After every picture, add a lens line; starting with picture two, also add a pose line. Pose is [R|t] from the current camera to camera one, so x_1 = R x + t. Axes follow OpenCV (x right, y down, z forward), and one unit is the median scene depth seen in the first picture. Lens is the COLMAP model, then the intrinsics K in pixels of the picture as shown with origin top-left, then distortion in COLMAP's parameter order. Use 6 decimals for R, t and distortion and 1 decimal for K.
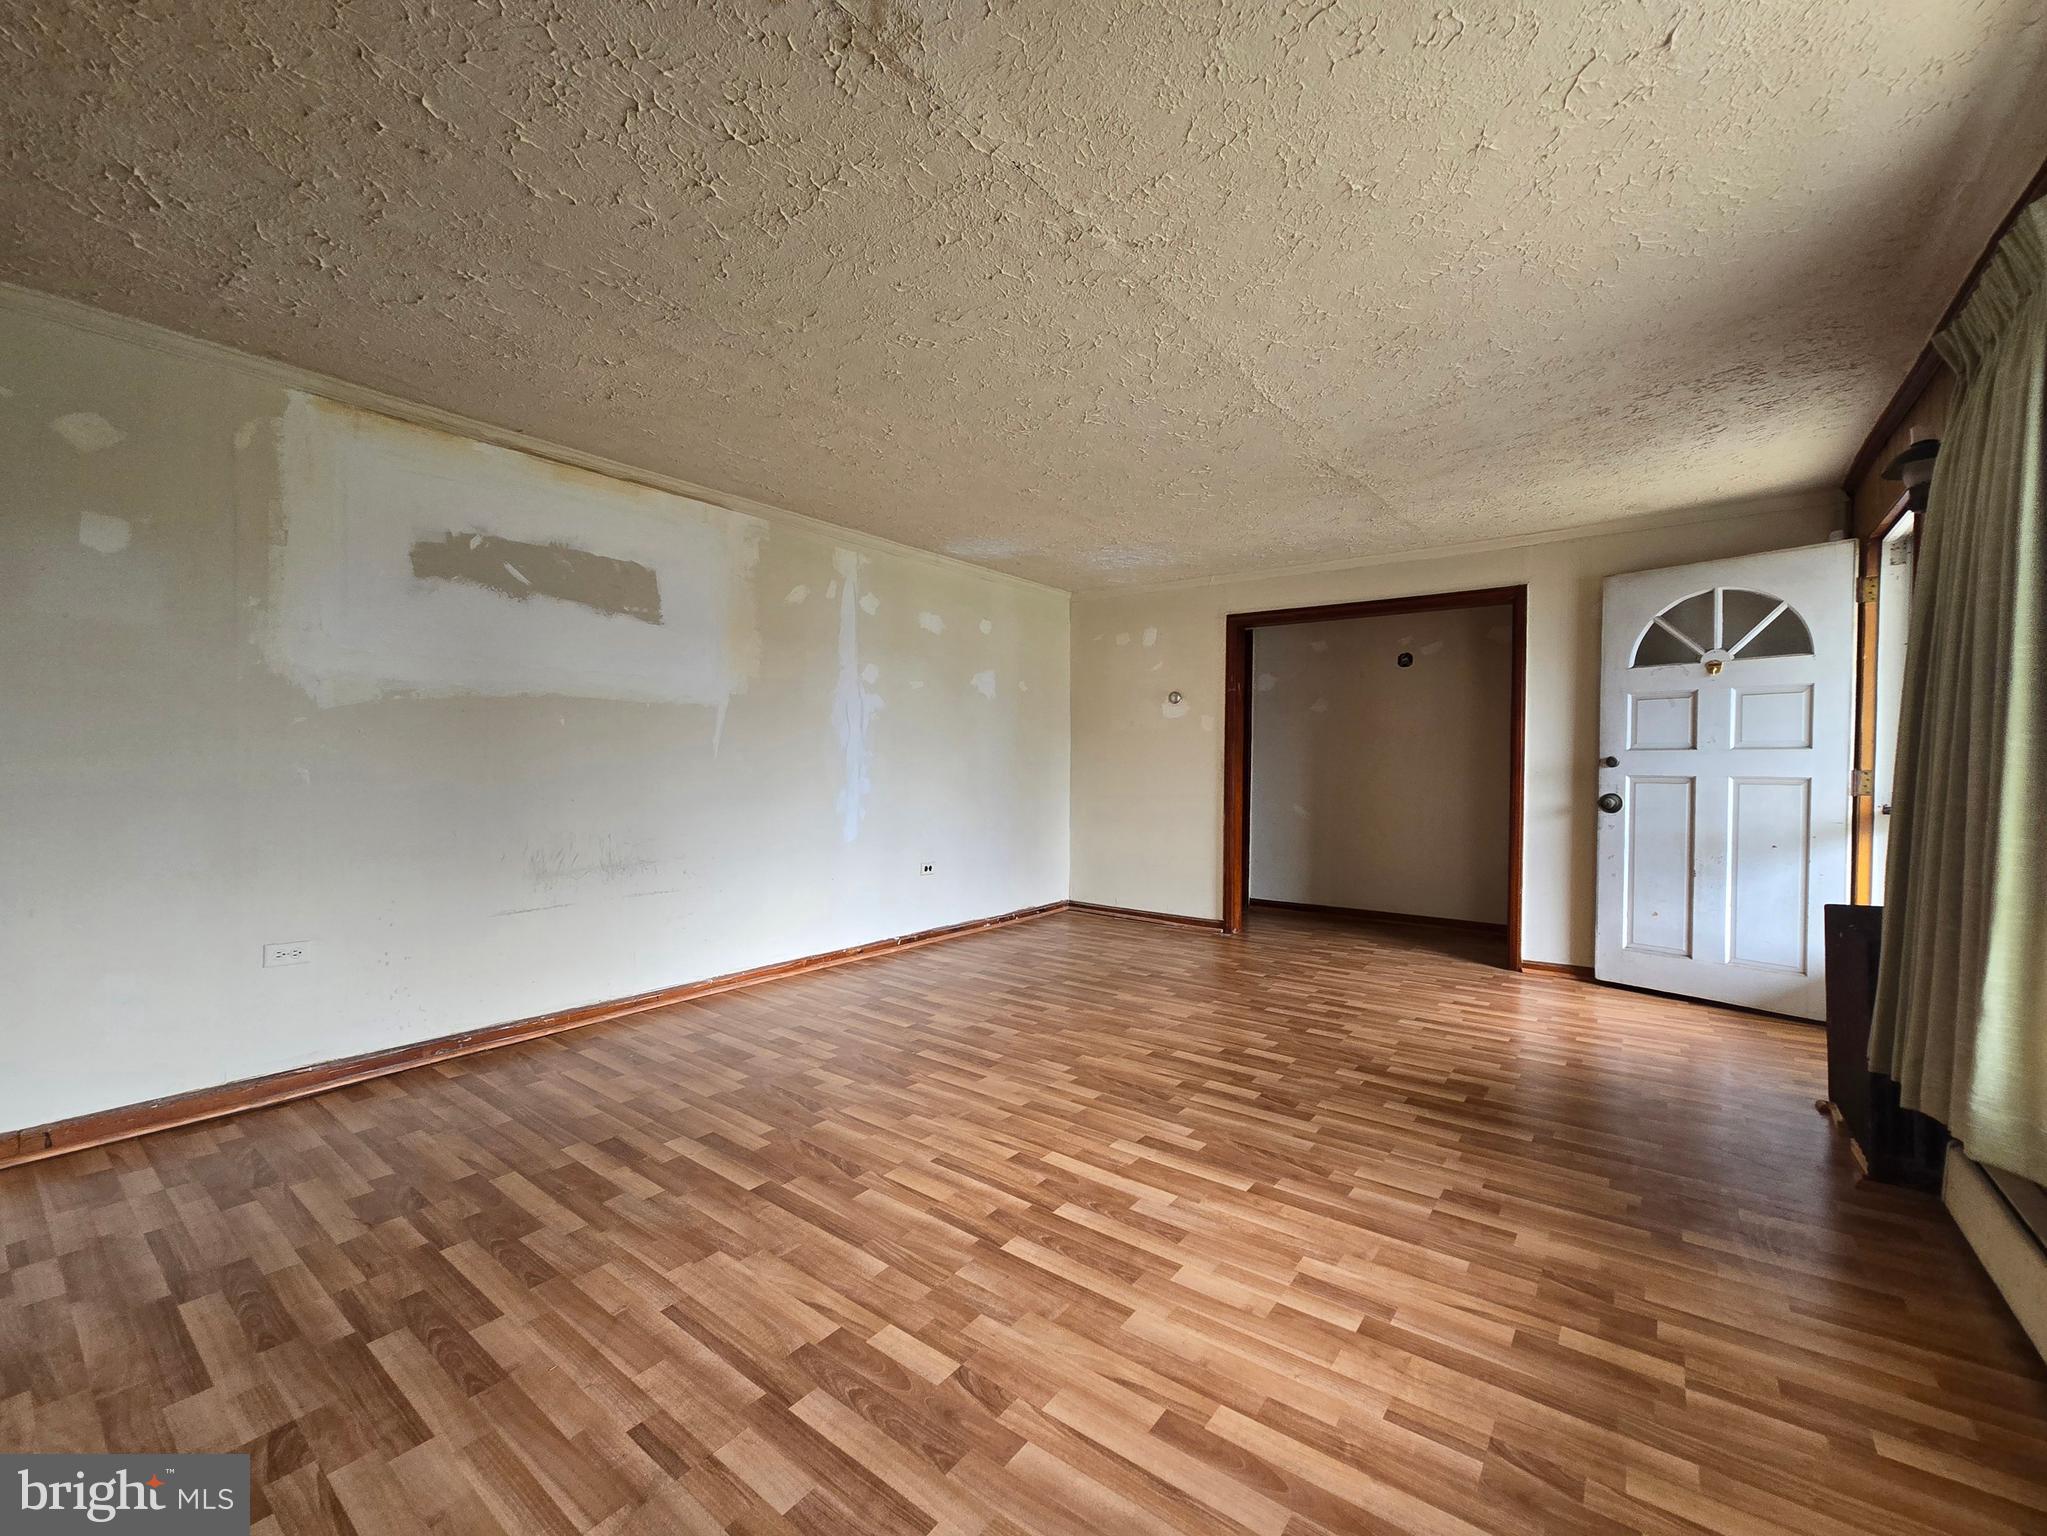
lens RADIAL K [[850.8, 0, 1031.2], [0, 850.8, 785.0], [0, 0, 1]] dist [-0.003170, 0.002261]
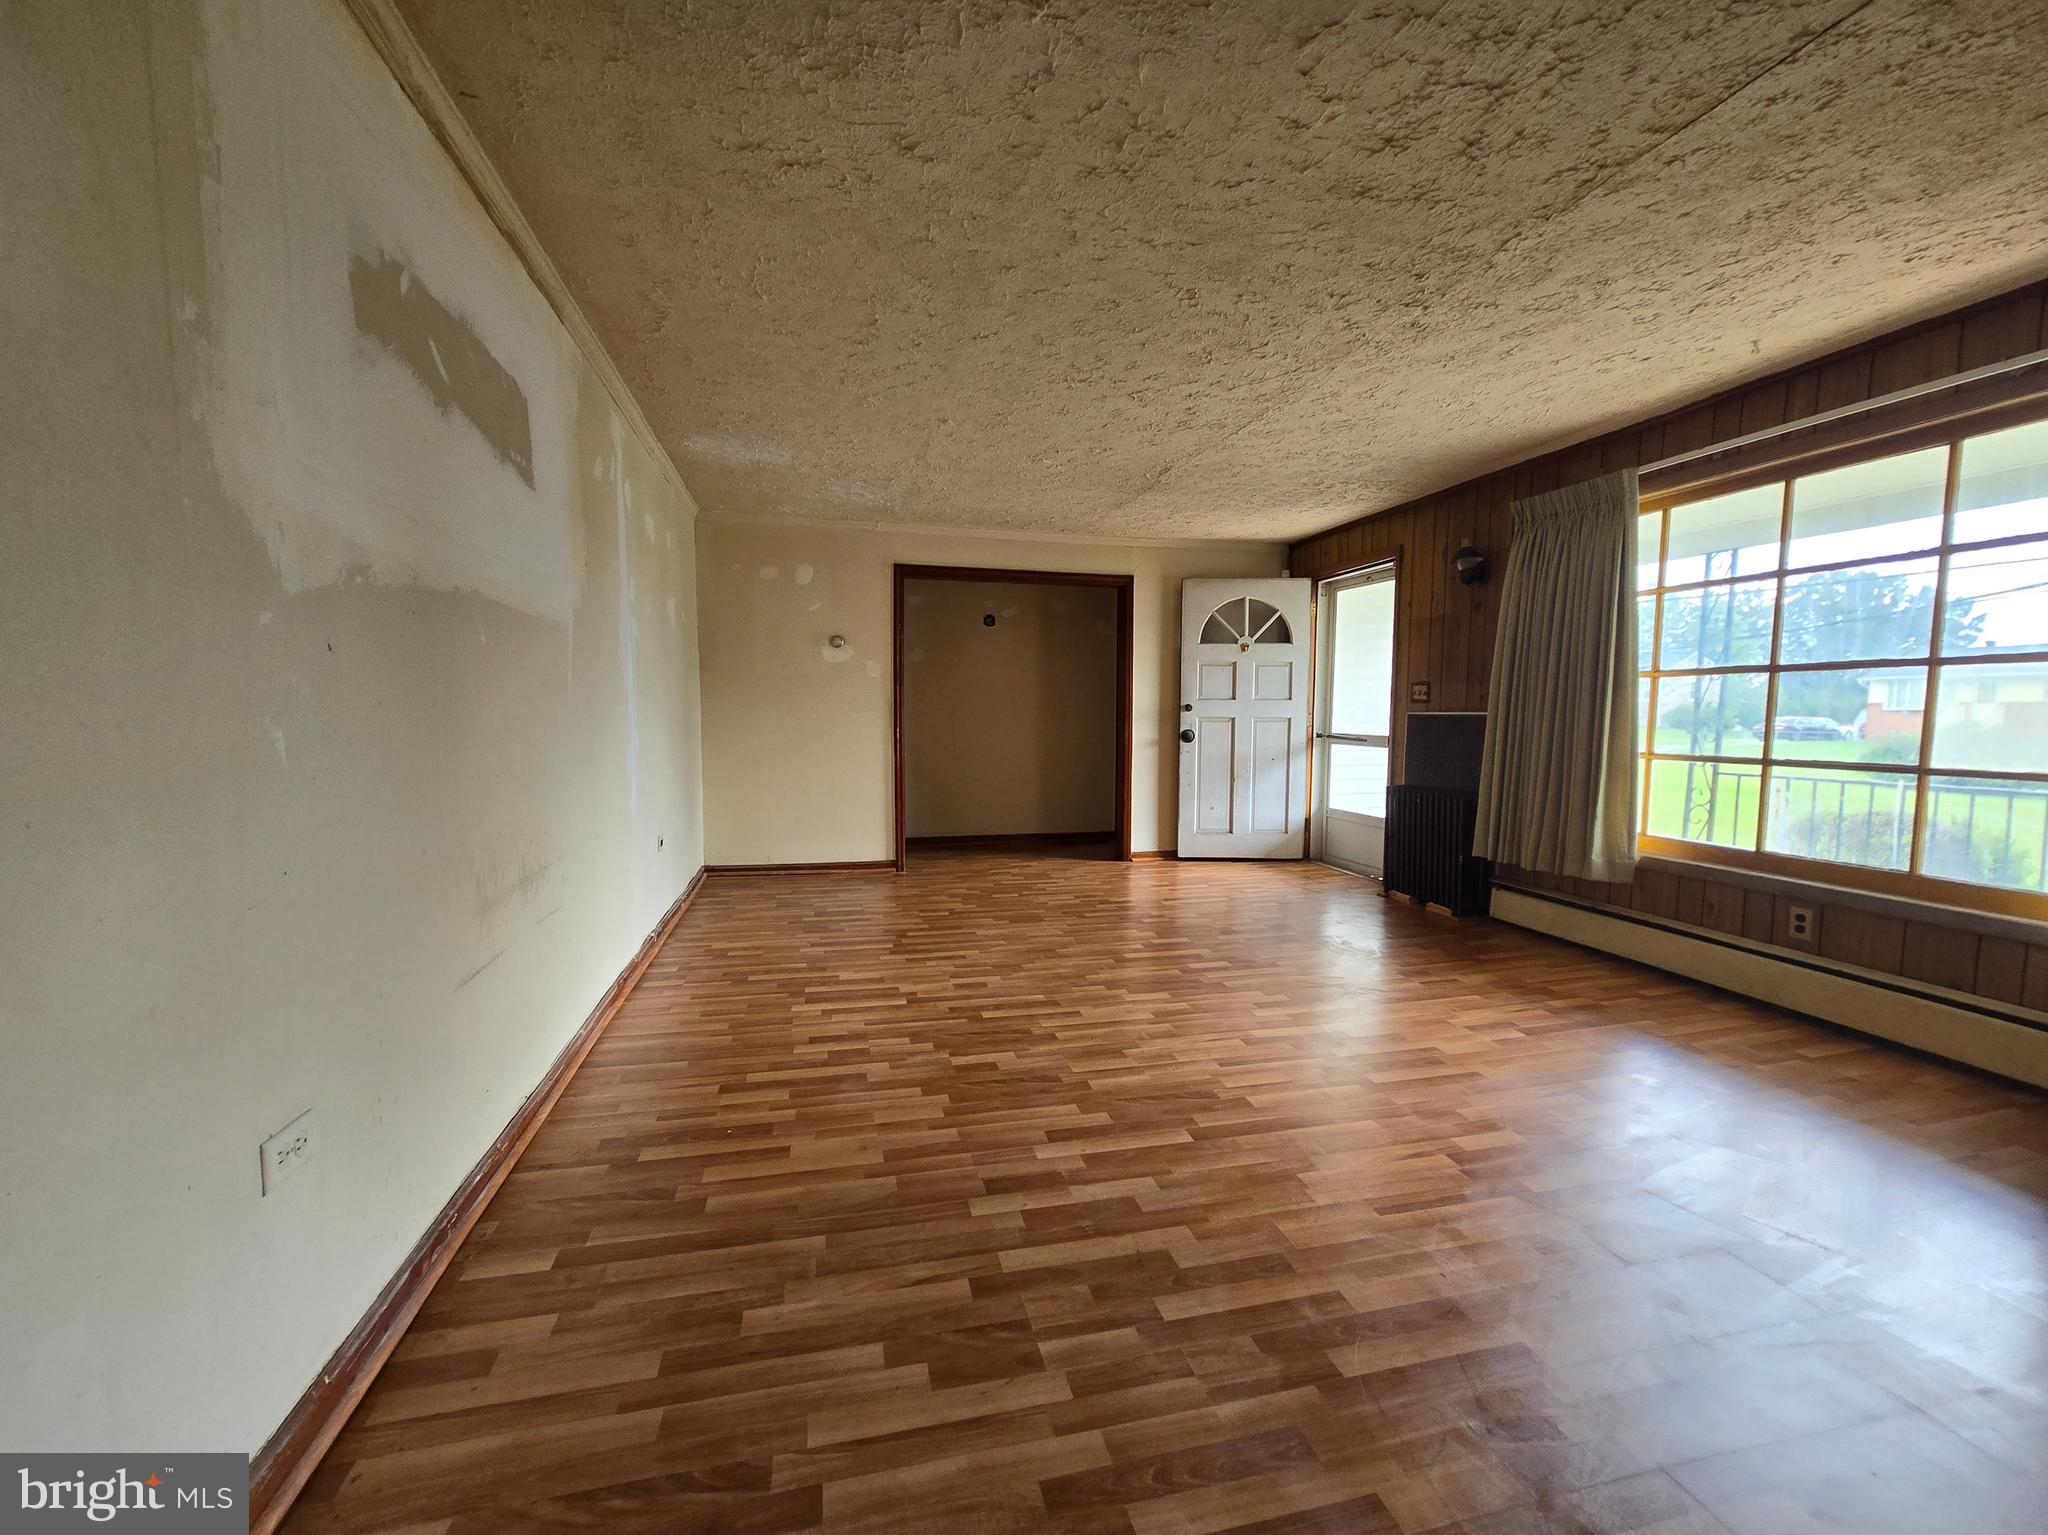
lens RADIAL K [[851.2, 0, 1049.2], [0, 851.2, 785.5], [0, 0, 1]] dist [-0.003170, 0.002261]
pose [[0.623694, -0.072096, 0.778336, -0.669318], [0.019344, 0.996856, 0.076837, -0.012121], [-0.781429, -0.032867, 0.623128, 0.293779]]
